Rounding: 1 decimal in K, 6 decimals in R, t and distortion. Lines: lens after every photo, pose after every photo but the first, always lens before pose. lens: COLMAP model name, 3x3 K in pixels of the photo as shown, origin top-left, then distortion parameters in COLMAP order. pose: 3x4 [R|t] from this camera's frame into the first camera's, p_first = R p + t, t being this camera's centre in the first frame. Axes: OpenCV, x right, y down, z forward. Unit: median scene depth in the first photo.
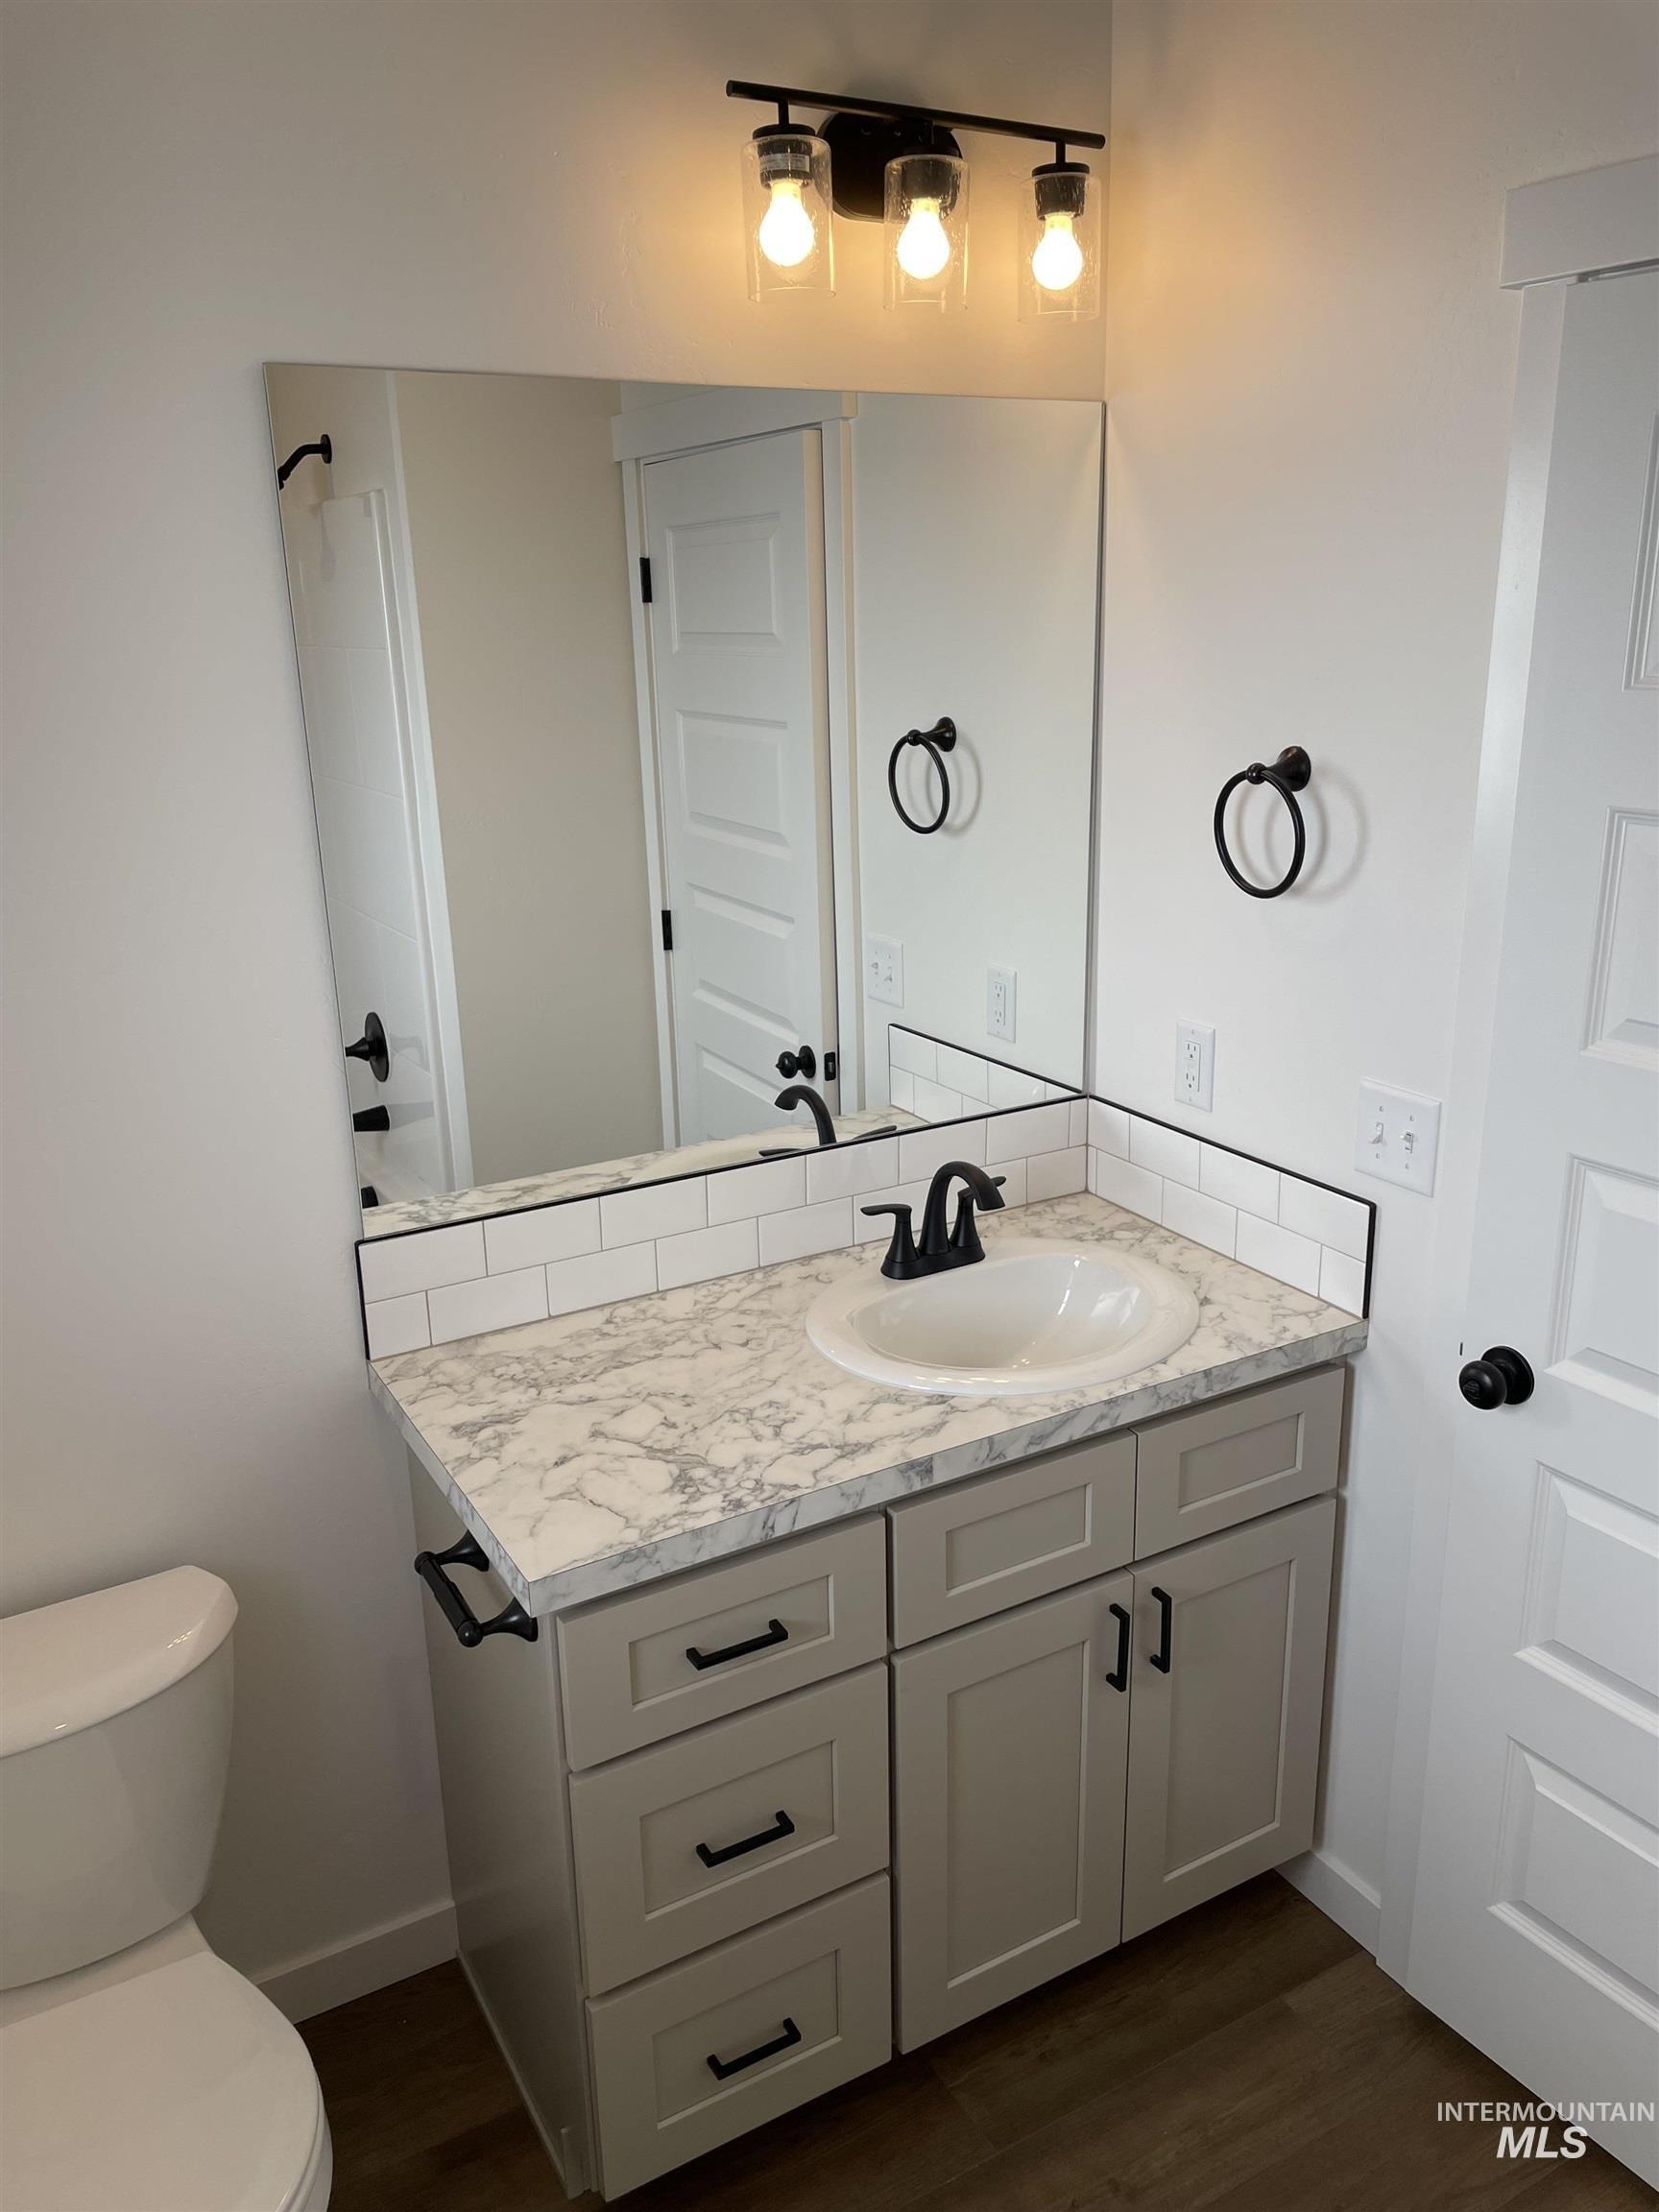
lens RADIAL K [[1665.9, 0, 829.5], [0, 1665.9, 1106.0], [0, 0, 1]] dist [-0.003017, -0.002609]
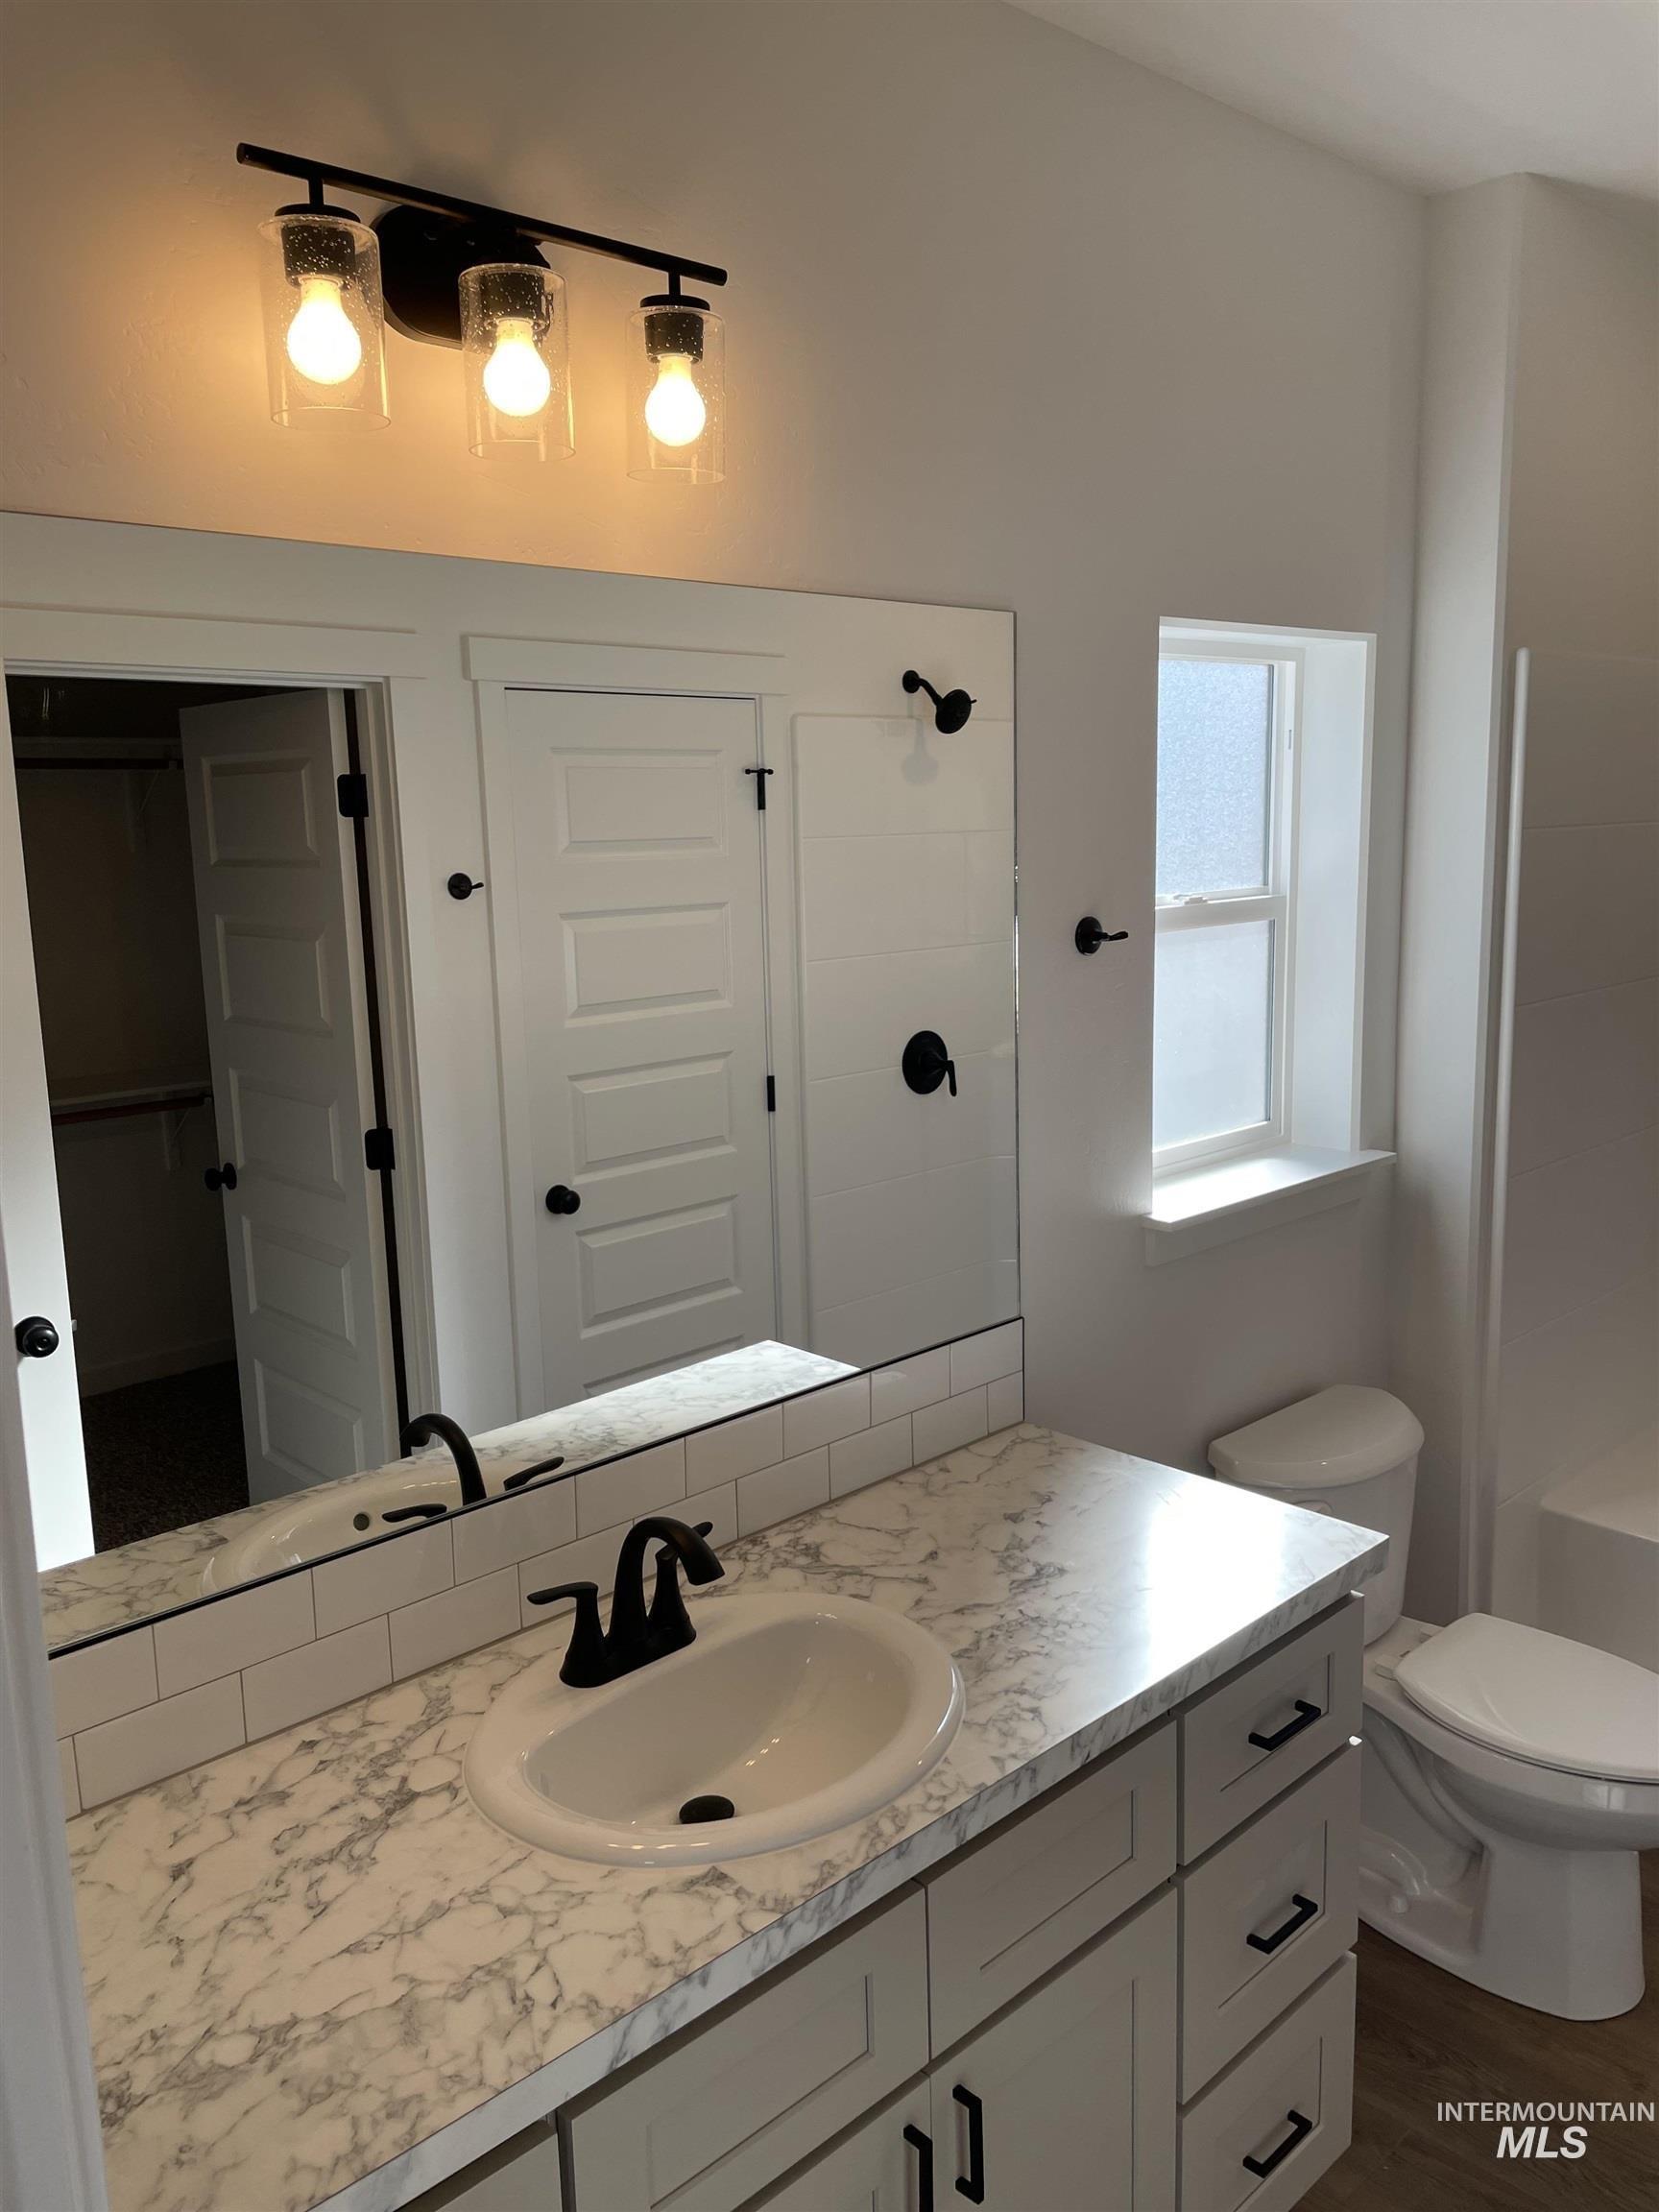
lens RADIAL K [[1665.9, 0, 829.5], [0, 1665.9, 1106.0], [0, 0, 1]] dist [-0.003017, -0.002609]
pose [[-0.971690, 0.084382, -0.220677, 0.118085], [-0.025666, 0.890815, 0.453640, -0.532023], [0.234862, 0.446461, -0.863431, 1.773043]]
